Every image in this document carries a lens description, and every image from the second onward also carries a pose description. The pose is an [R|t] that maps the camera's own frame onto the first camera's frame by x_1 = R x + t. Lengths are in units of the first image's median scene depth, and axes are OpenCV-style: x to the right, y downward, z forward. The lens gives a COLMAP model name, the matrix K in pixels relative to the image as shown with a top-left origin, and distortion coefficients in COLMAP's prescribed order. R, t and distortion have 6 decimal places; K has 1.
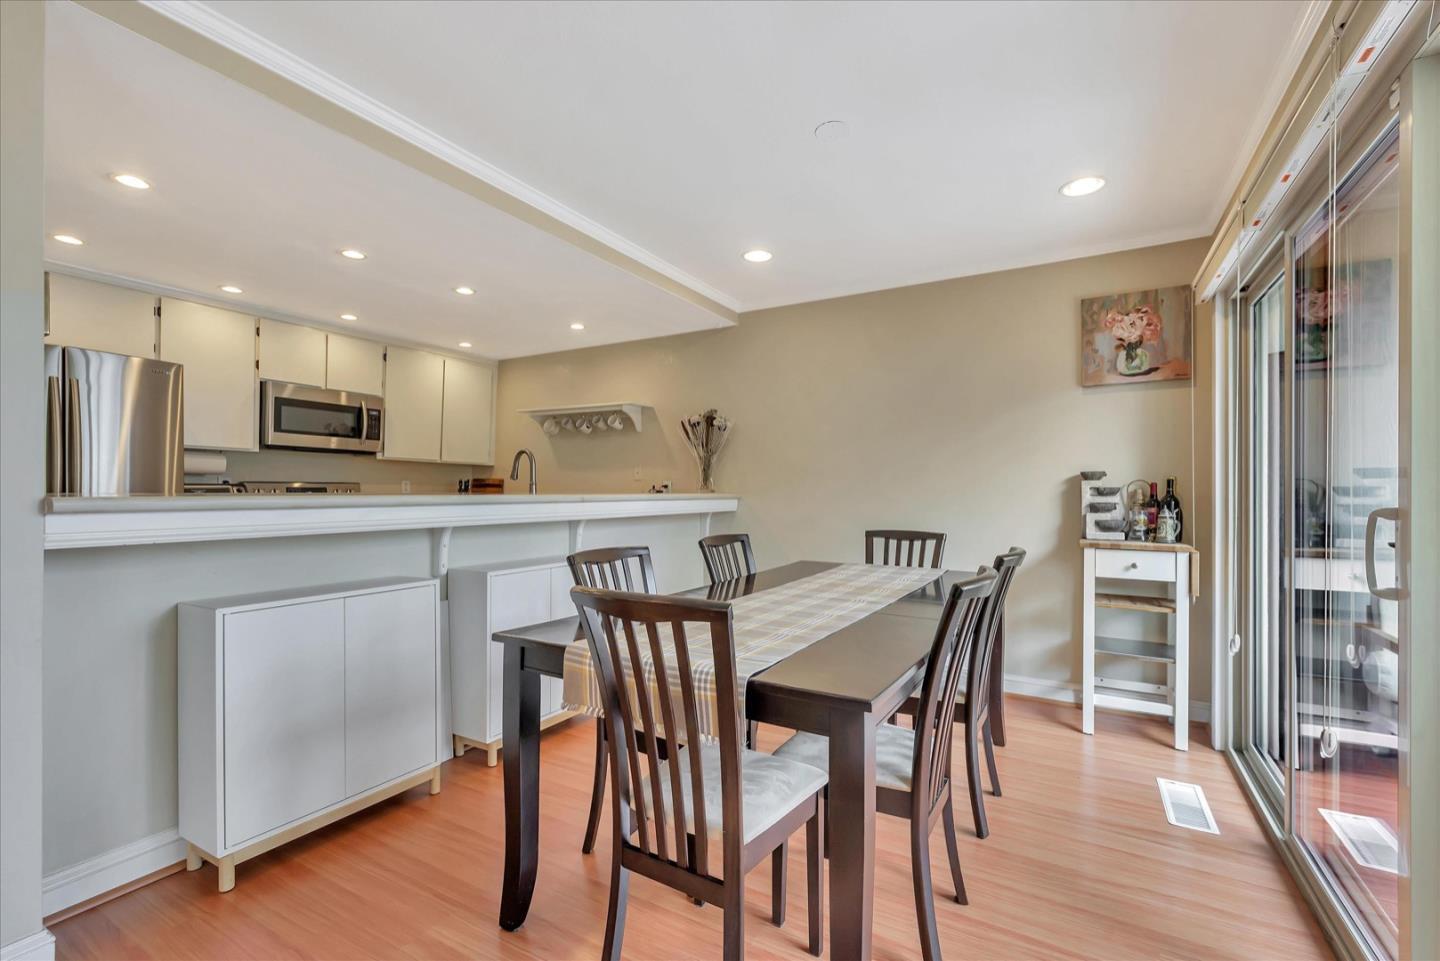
lens RADIAL K [[622.9, 0, 721.2], [0, 622.9, 491.9], [0, 0, 1]] dist [0.001502, -0.000398]
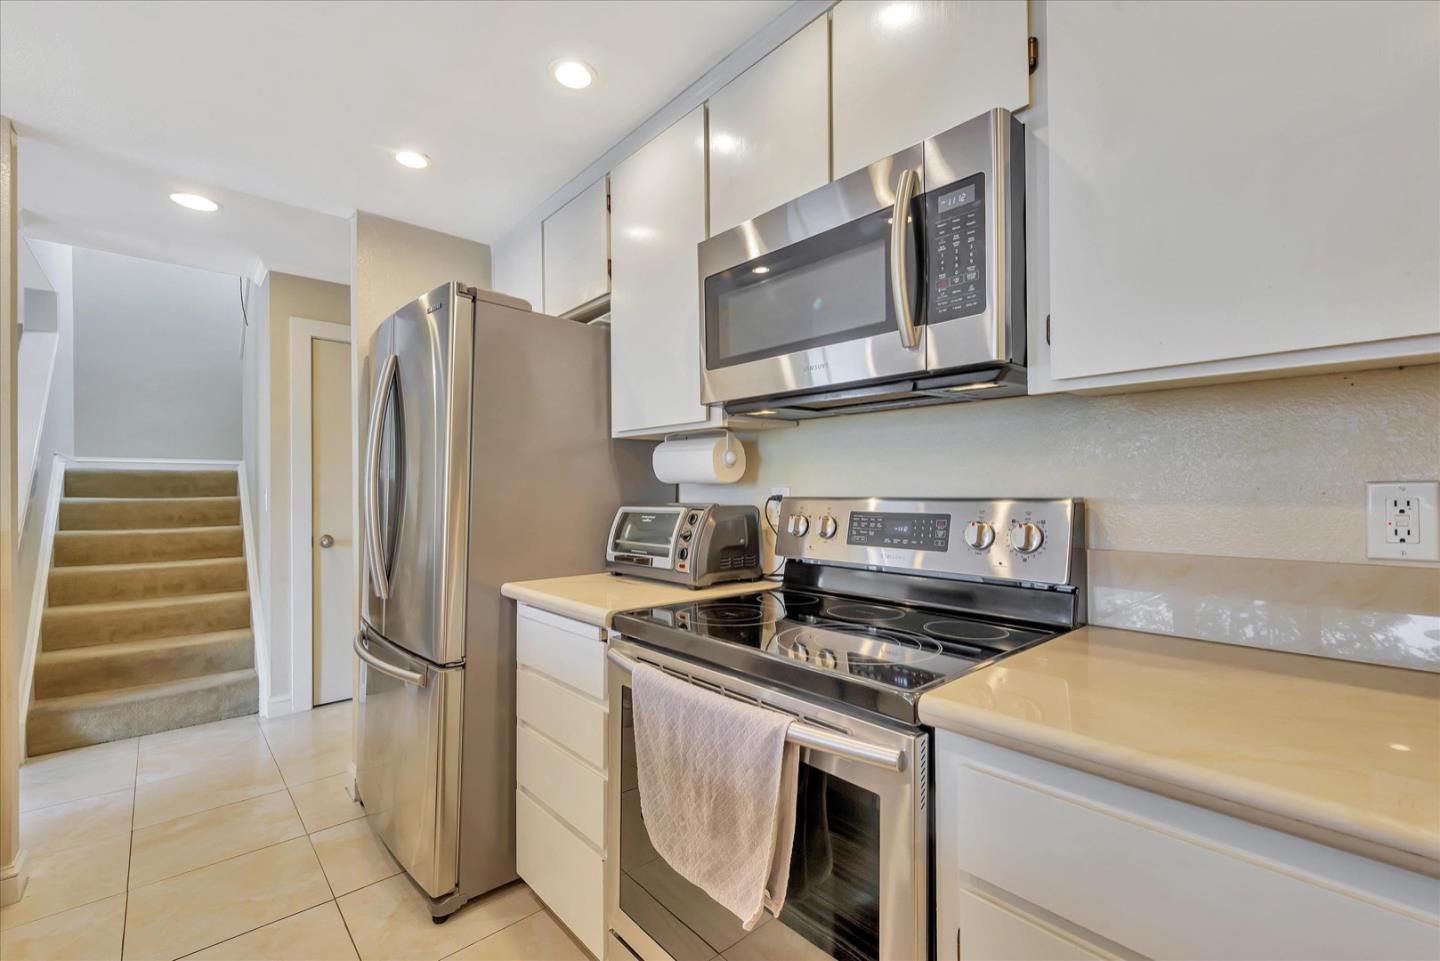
lens RADIAL K [[571.8, 0, 724.0], [0, 571.8, 505.7], [0, 0, 1]] dist [0.002941, -0.000074]
pose [[-0.305753, 0.005849, -0.952093, -0.387938], [-0.003980, 0.999965, 0.007421, -0.015176], [0.952103, 0.006058, -0.305718, 1.146585]]
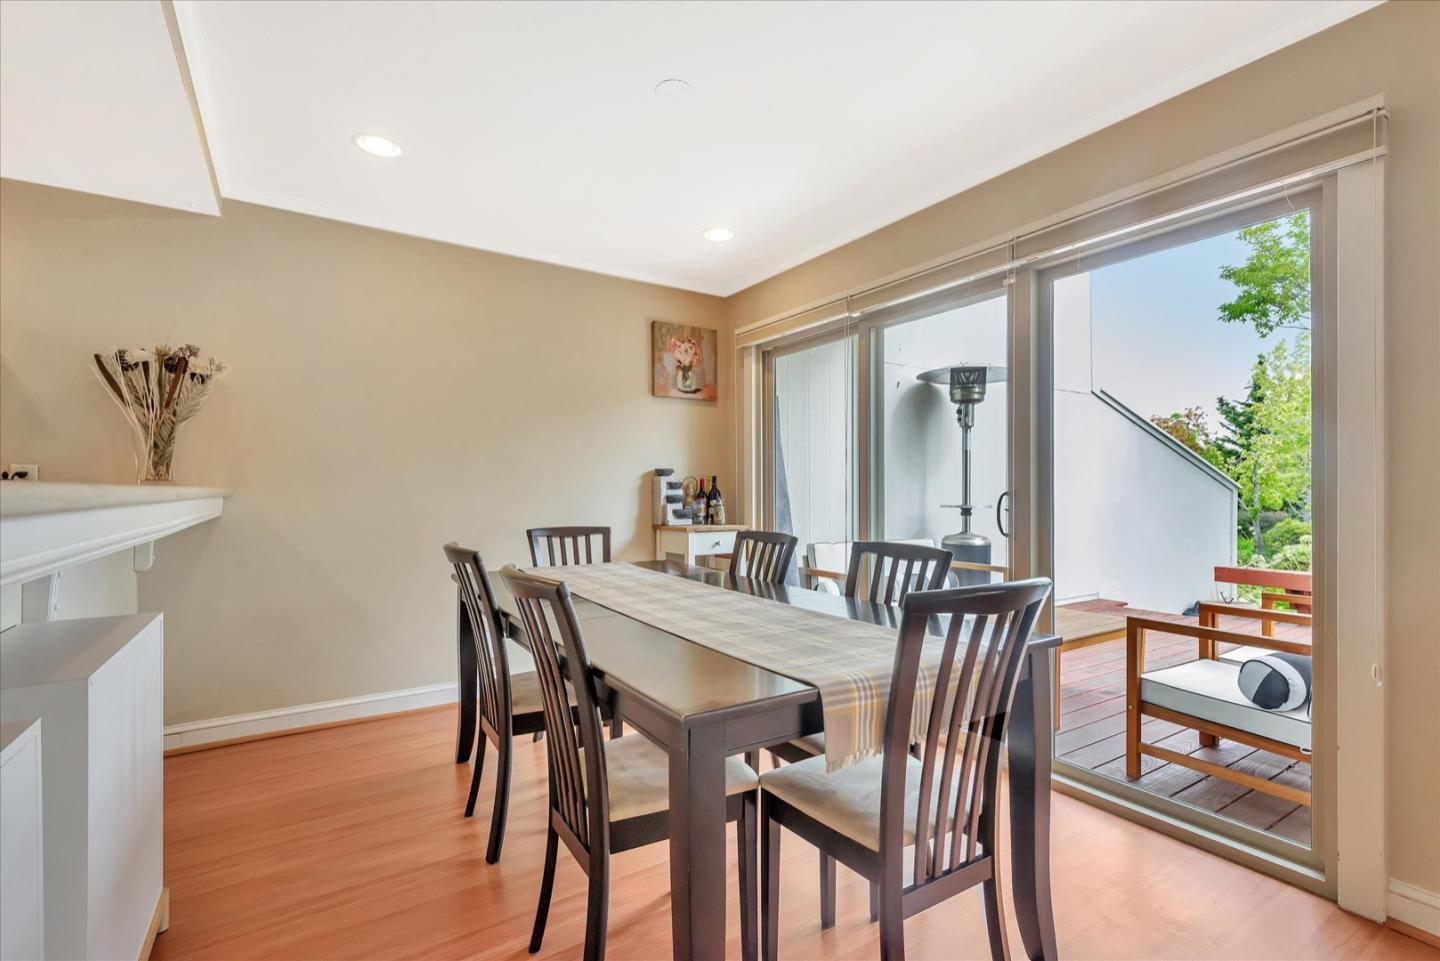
lens RADIAL K [[640.0, 0, 716.8], [0, 640.0, 490.6], [0, 0, 1]] dist [0.012211, -0.000329]
pose [[0.452927, -0.001996, 0.891545, -0.359747], [0.002074, 0.999997, 0.001185, 0.006126], [-0.891545, 0.001312, 0.452930, 0.292697]]
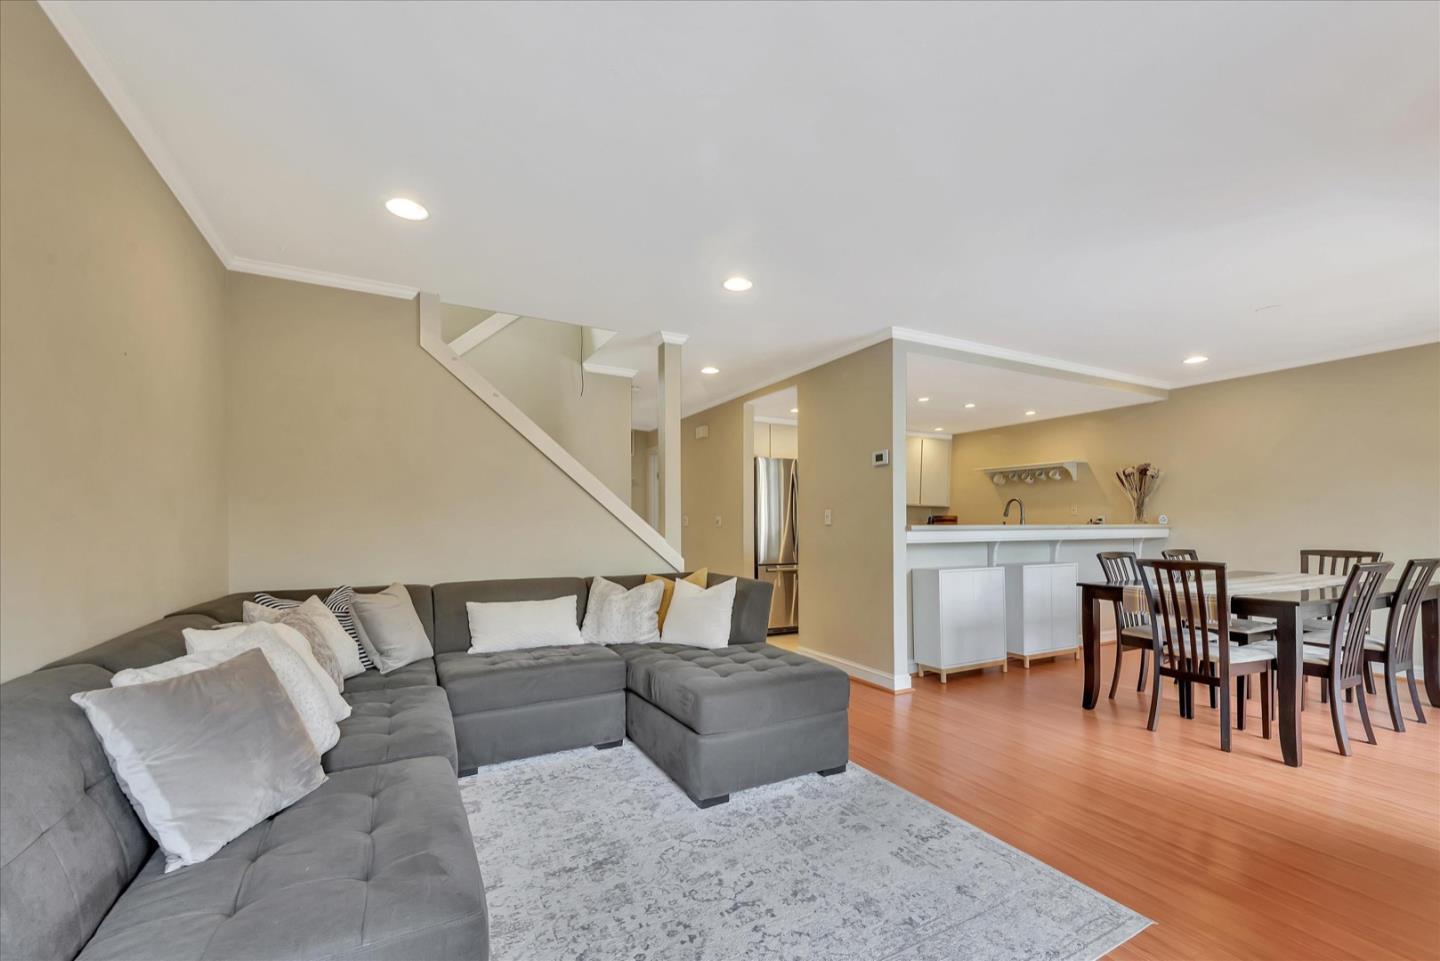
lens RADIAL K [[574.4, 0, 713.0], [0, 574.4, 523.9], [0, 0, 1]] dist [0.001635, -0.000441]
pose [[0.841309, -0.005406, -0.540528, -0.144380], [0.003846, 0.999985, -0.004015, 0.003075], [0.540541, 0.001299, 0.841316, -0.642097]]
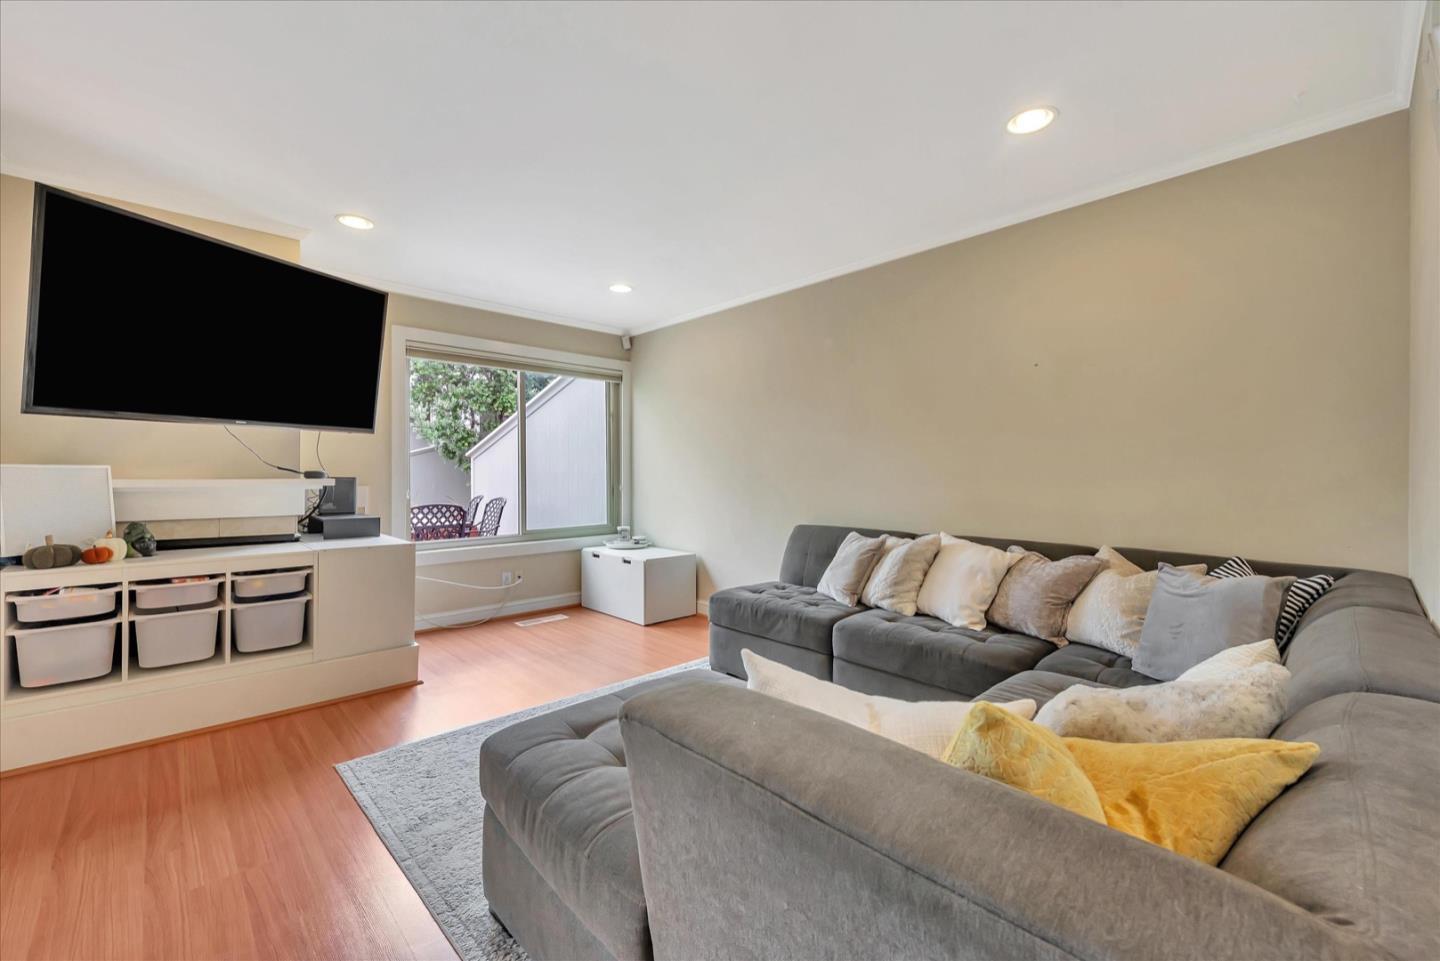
lens RADIAL K [[581.3, 0, 720.0], [0, 581.3, 480.5], [0, 0, 1]] dist [0.003104, -0.000534]
pose [[-0.959028, -0.006438, 0.283237, -0.612877], [-0.003776, 0.999943, 0.009941, 0.004142], [-0.283285, 0.008464, -0.958998, 0.291951]]
